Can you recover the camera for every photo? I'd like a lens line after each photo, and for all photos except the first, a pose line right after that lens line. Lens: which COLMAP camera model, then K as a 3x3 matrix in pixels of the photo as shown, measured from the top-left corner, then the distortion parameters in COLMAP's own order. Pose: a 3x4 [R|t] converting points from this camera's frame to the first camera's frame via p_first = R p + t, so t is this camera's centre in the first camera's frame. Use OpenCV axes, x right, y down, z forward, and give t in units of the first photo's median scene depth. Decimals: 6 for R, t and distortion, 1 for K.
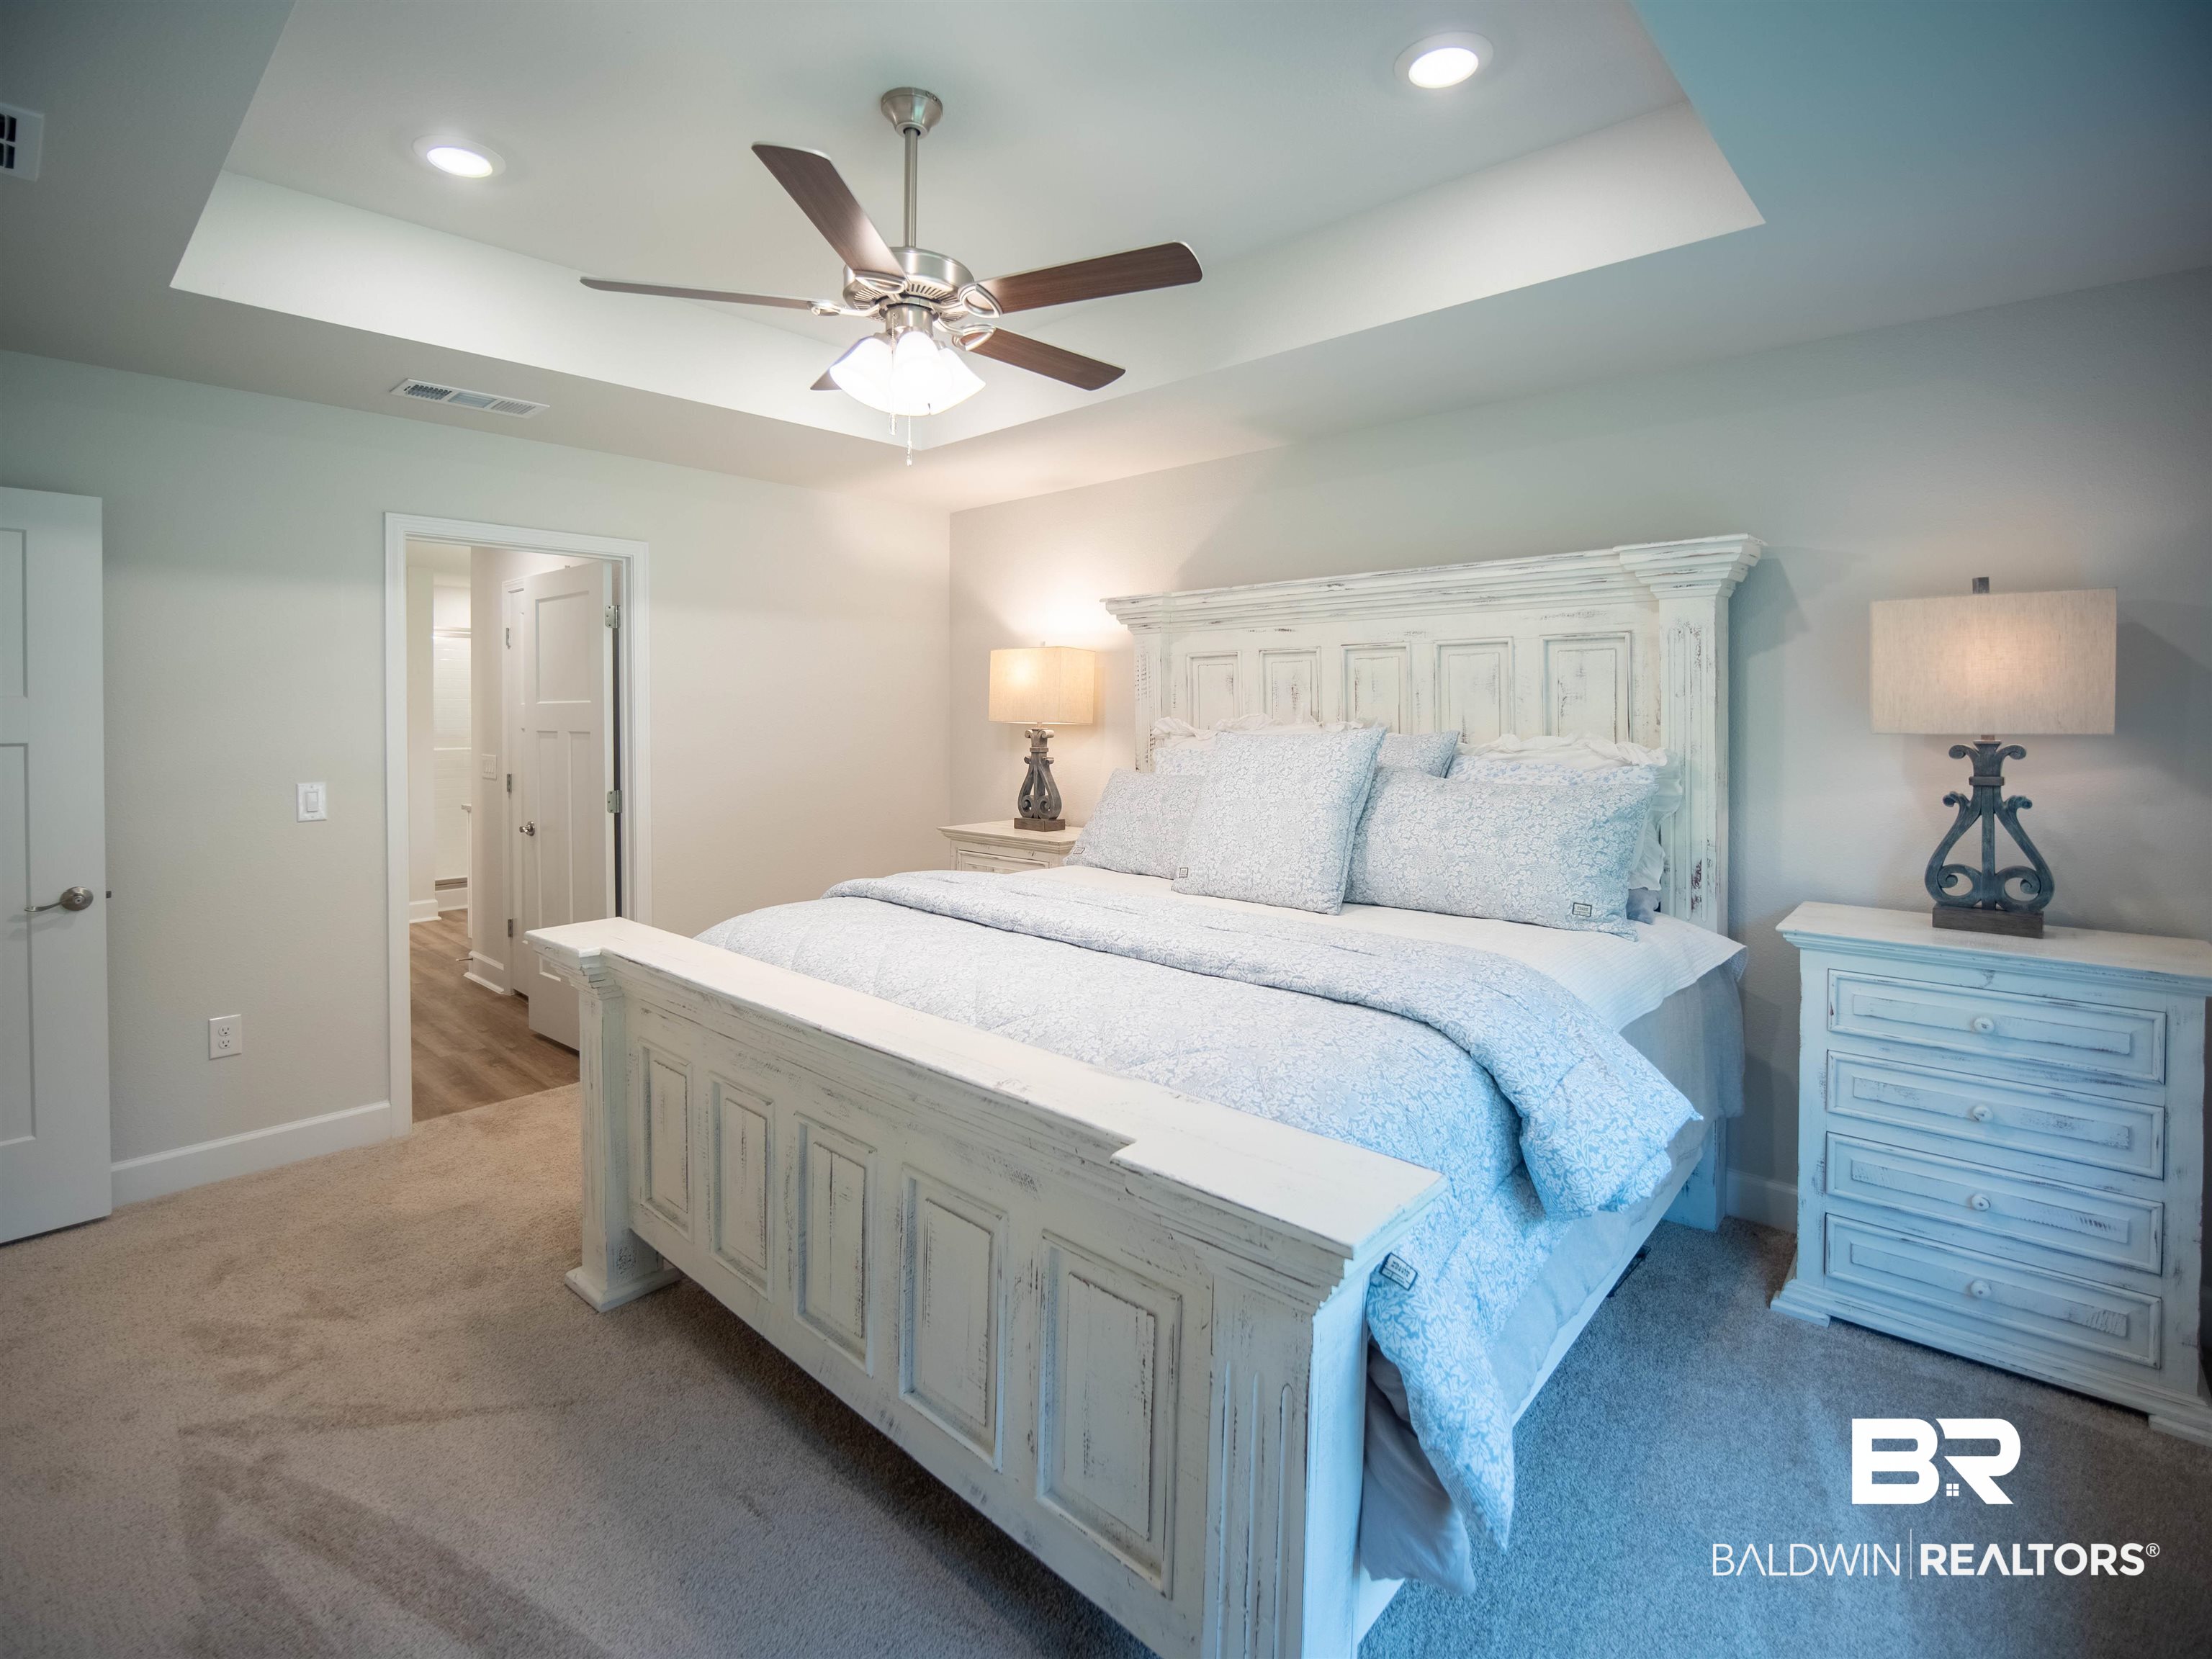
lens RADIAL K [[994.7, 0, 1106.8], [0, 994.7, 693.0], [0, 0, 1]] dist [-0.000997, -0.000103]
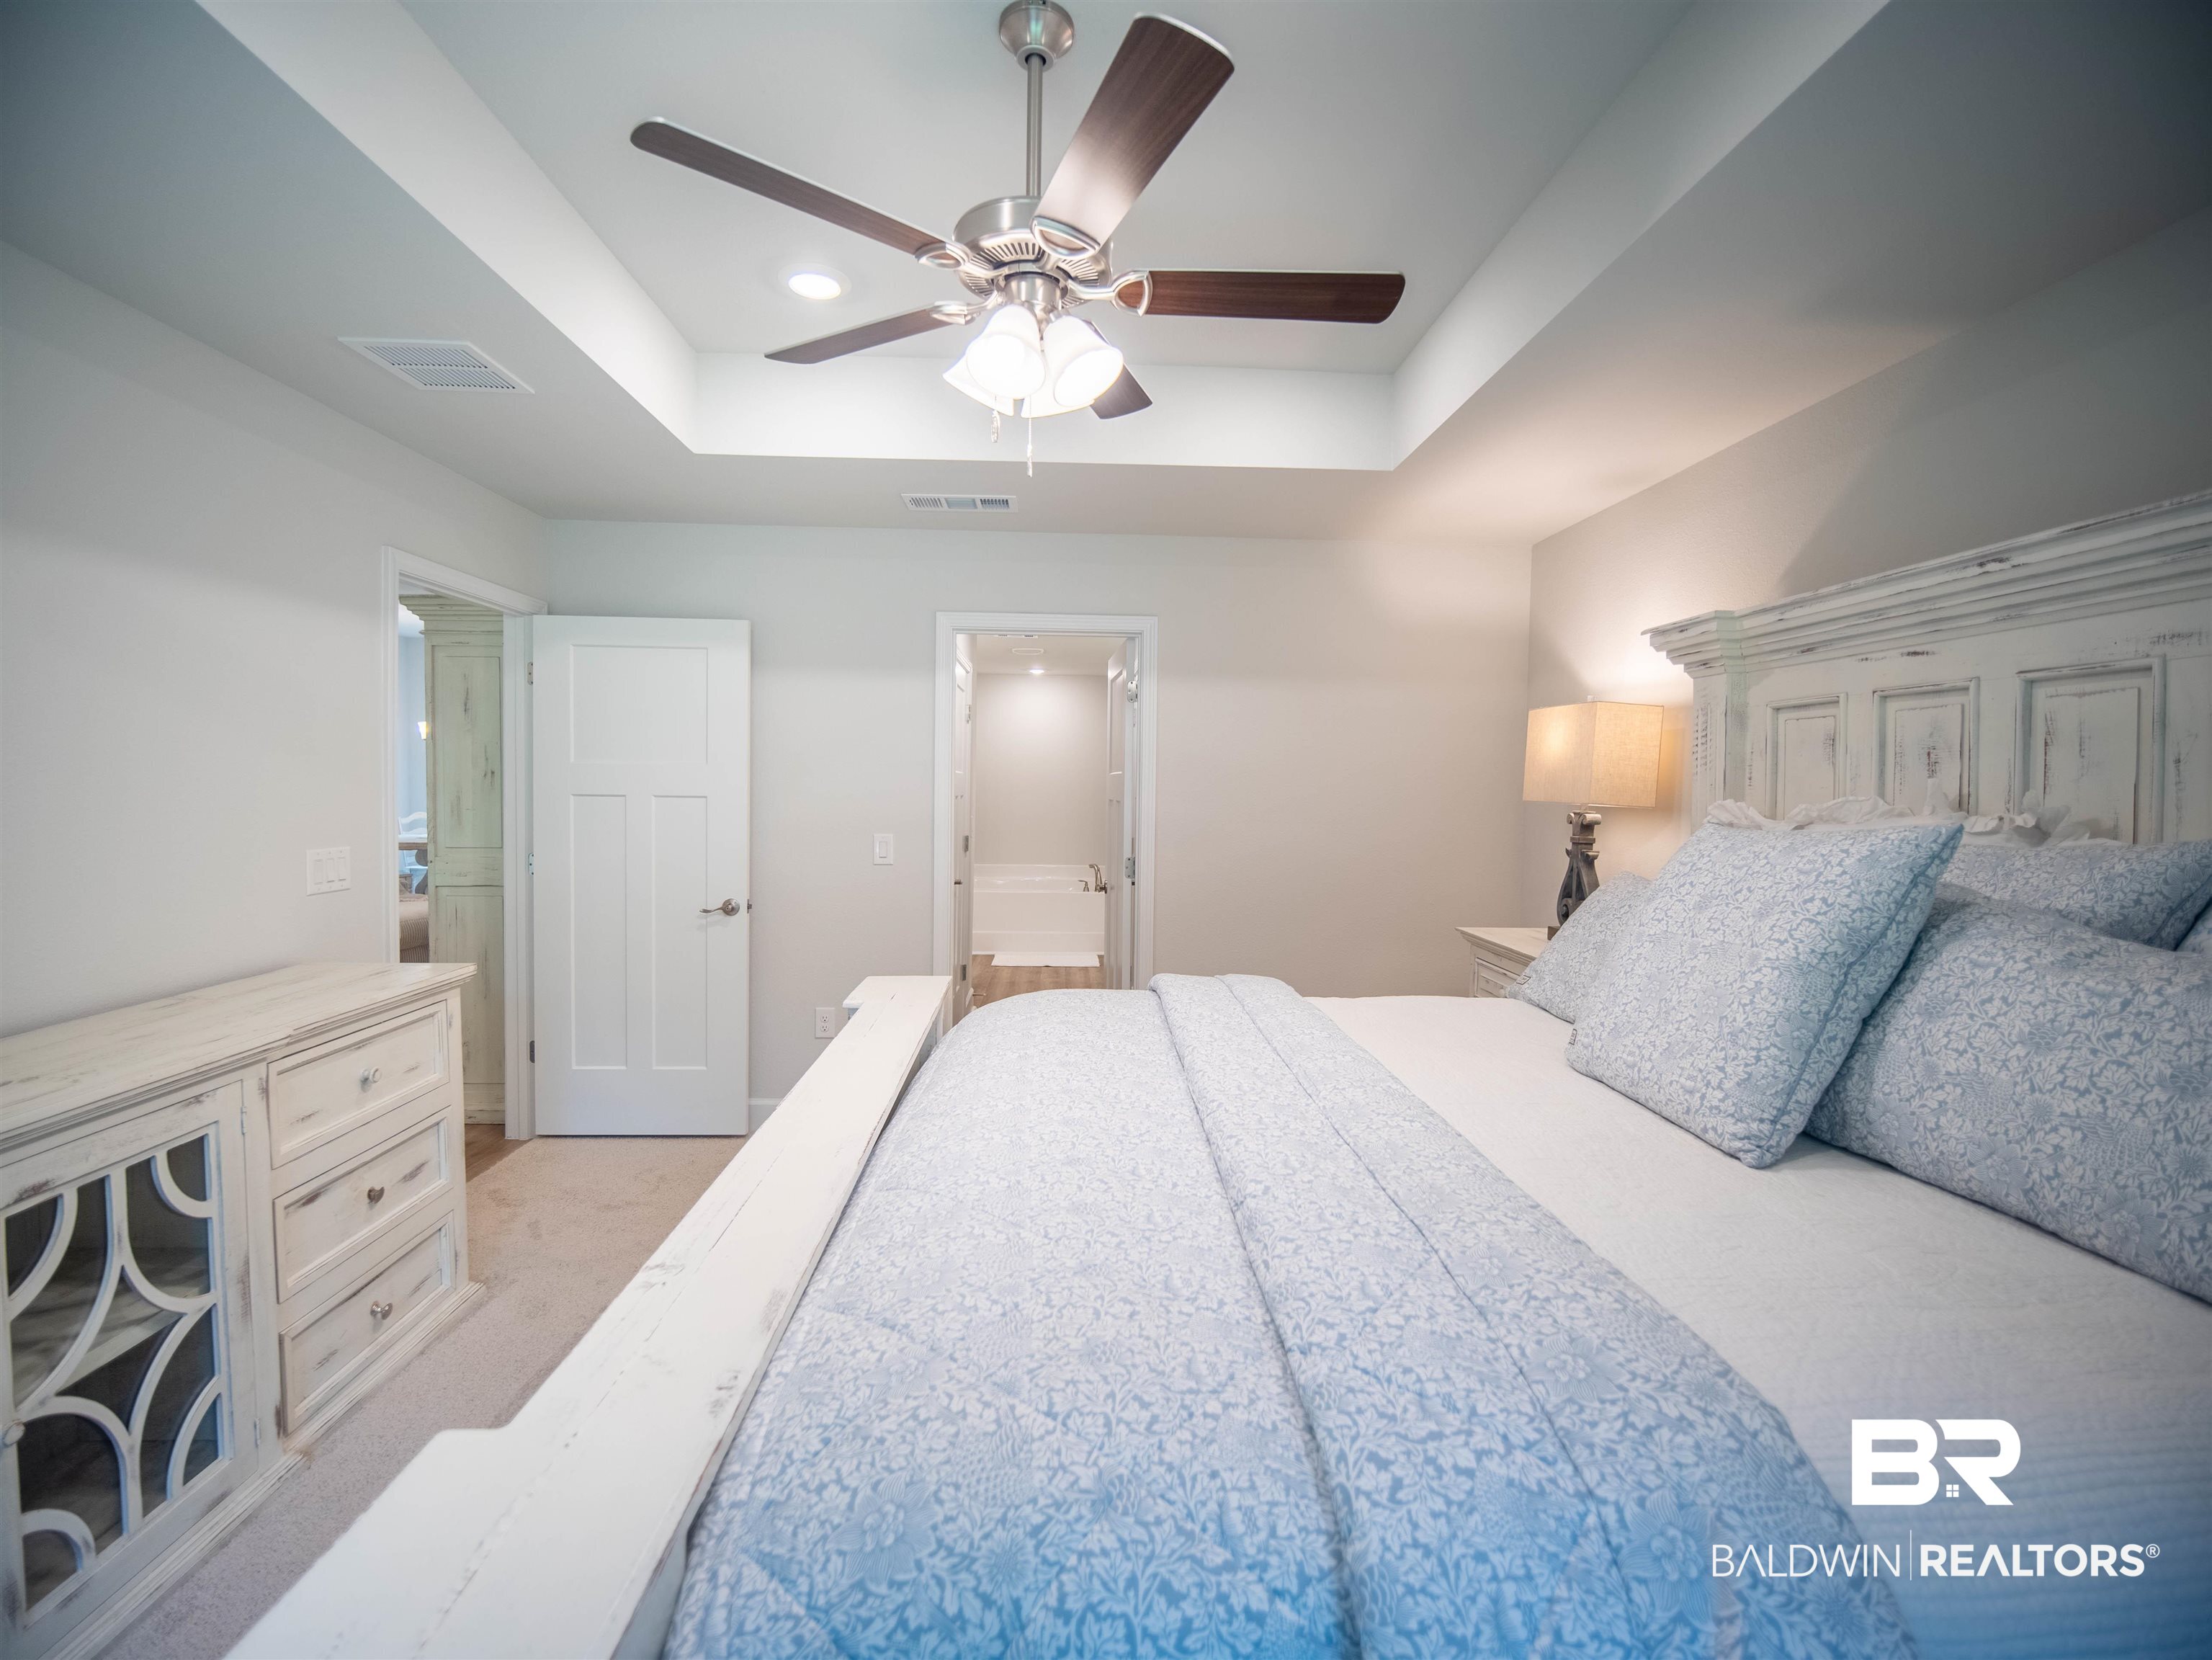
lens RADIAL K [[997.1, 0, 1114.6], [0, 997.1, 796.7], [0, 0, 1]] dist [-0.011561, -0.000195]
pose [[0.724578, 0.022615, -0.688822, 0.251586], [-0.005042, 0.999609, 0.027514, 0.006862], [0.689175, -0.016463, 0.724408, 0.273864]]
